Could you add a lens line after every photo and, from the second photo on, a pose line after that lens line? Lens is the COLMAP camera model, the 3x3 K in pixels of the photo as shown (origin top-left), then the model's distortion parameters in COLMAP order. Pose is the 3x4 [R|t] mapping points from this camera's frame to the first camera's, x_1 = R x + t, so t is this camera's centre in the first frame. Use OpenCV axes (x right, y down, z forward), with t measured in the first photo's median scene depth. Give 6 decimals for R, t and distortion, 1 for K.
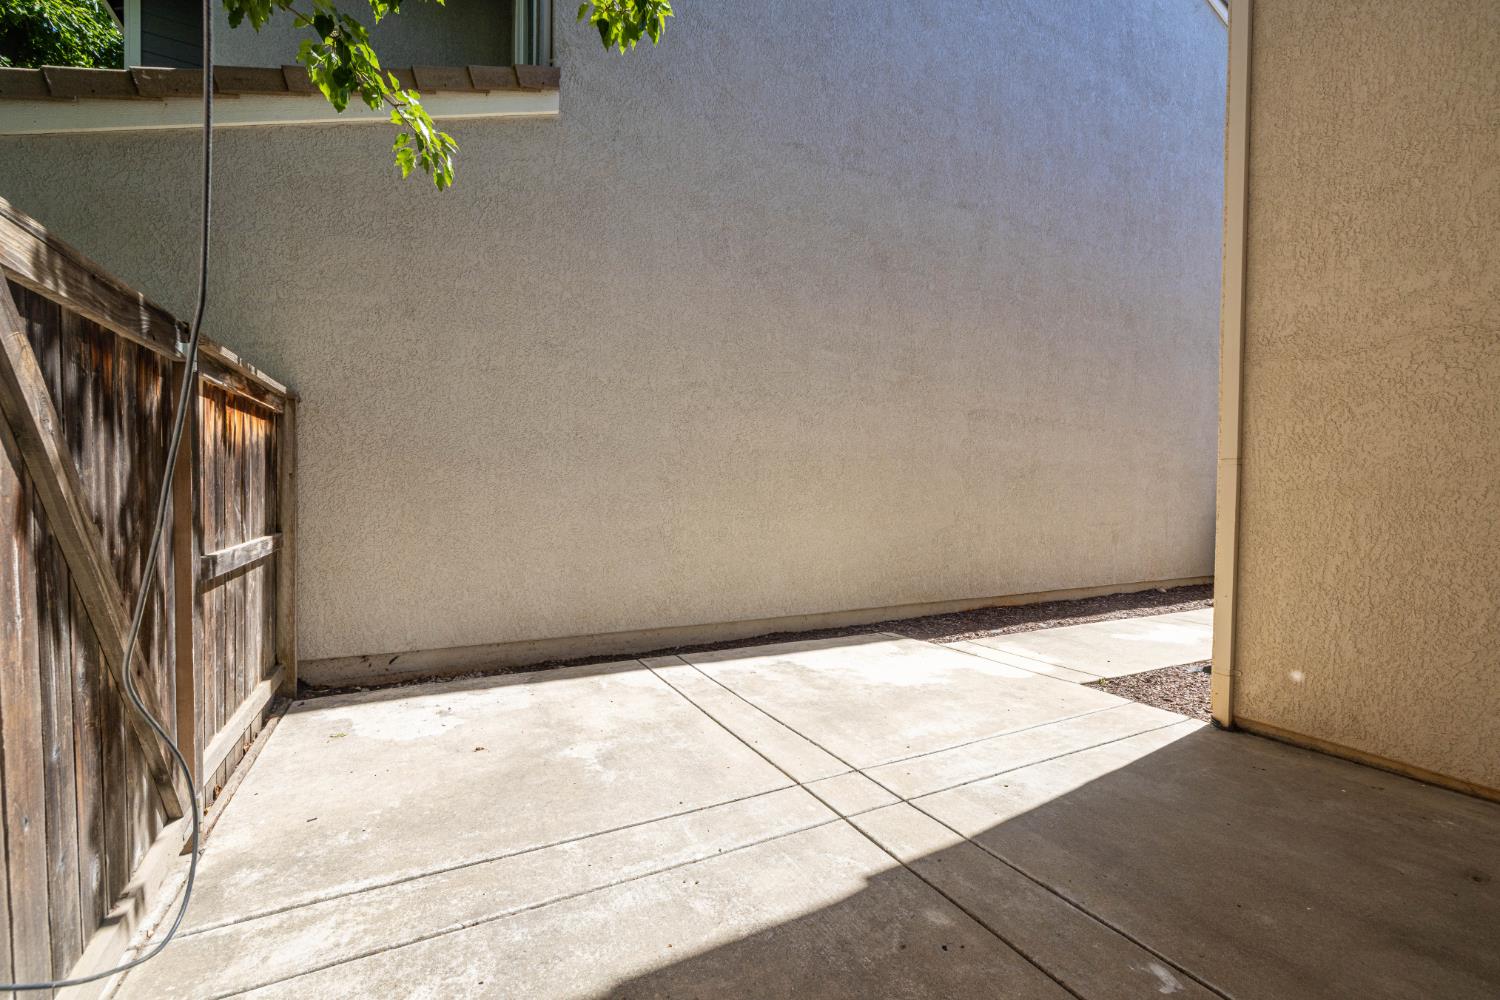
lens RADIAL K [[644.6, 0, 750.0], [0, 644.6, 496.2], [0, 0, 1]] dist [-0.000164, 0.000034]
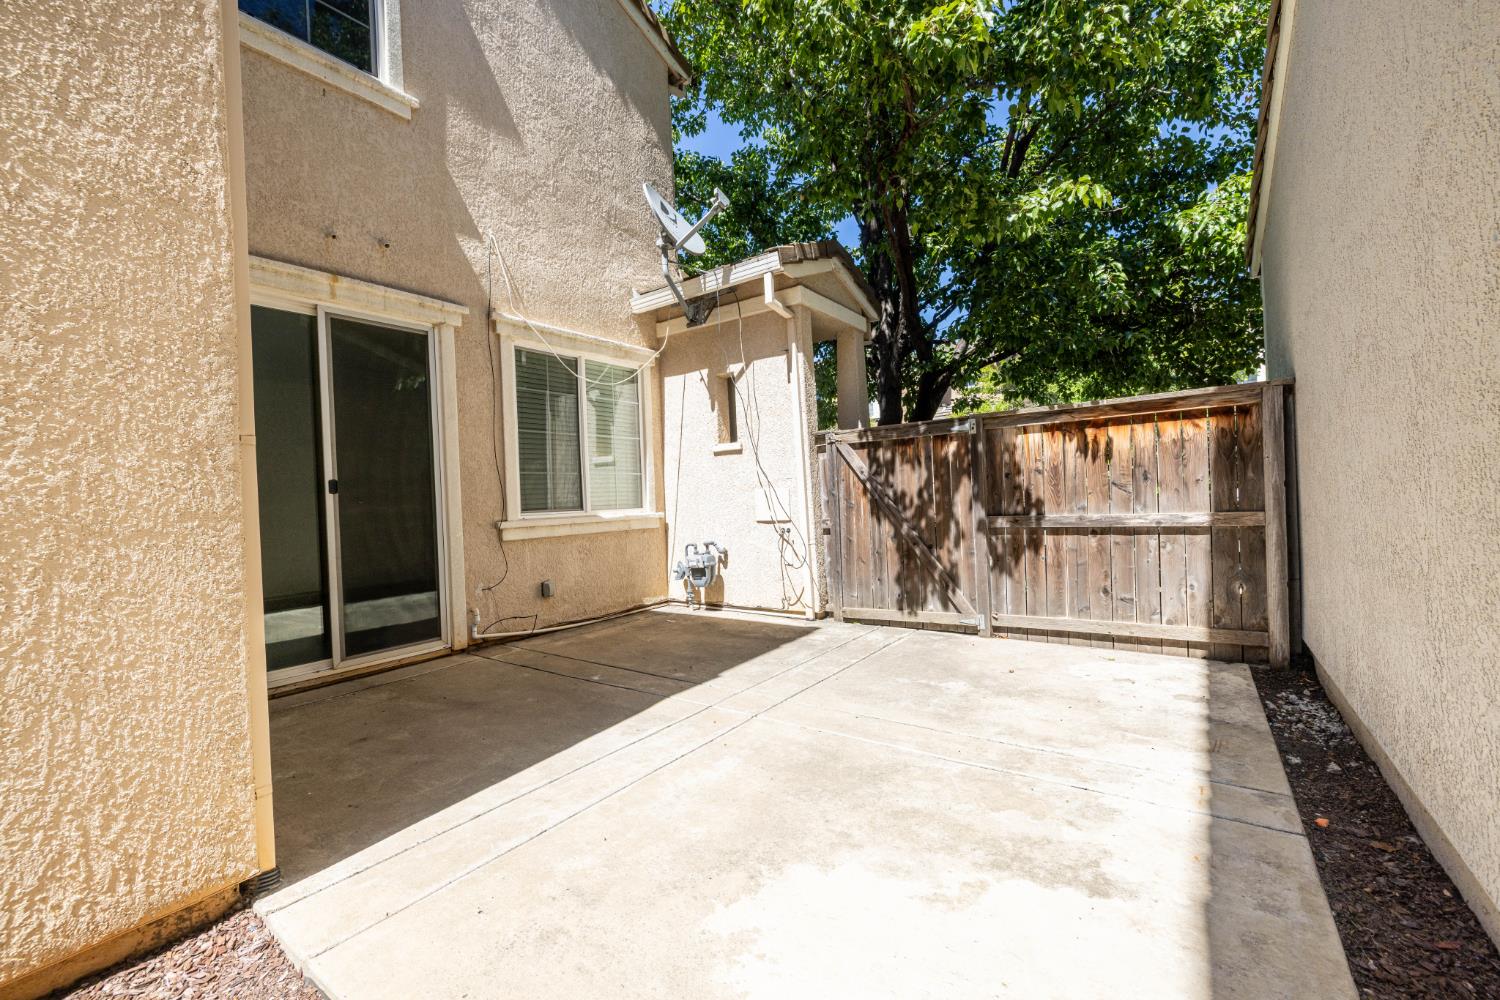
lens RADIAL K [[644.6, 0, 750.0], [0, 644.6, 496.2], [0, 0, 1]] dist [-0.000164, 0.000034]
pose [[-0.897165, 0.021275, -0.441183, 0.648767], [0.023775, 0.999717, -0.000139, 0.009874], [0.441056, -0.010614, -0.897417, 1.933842]]
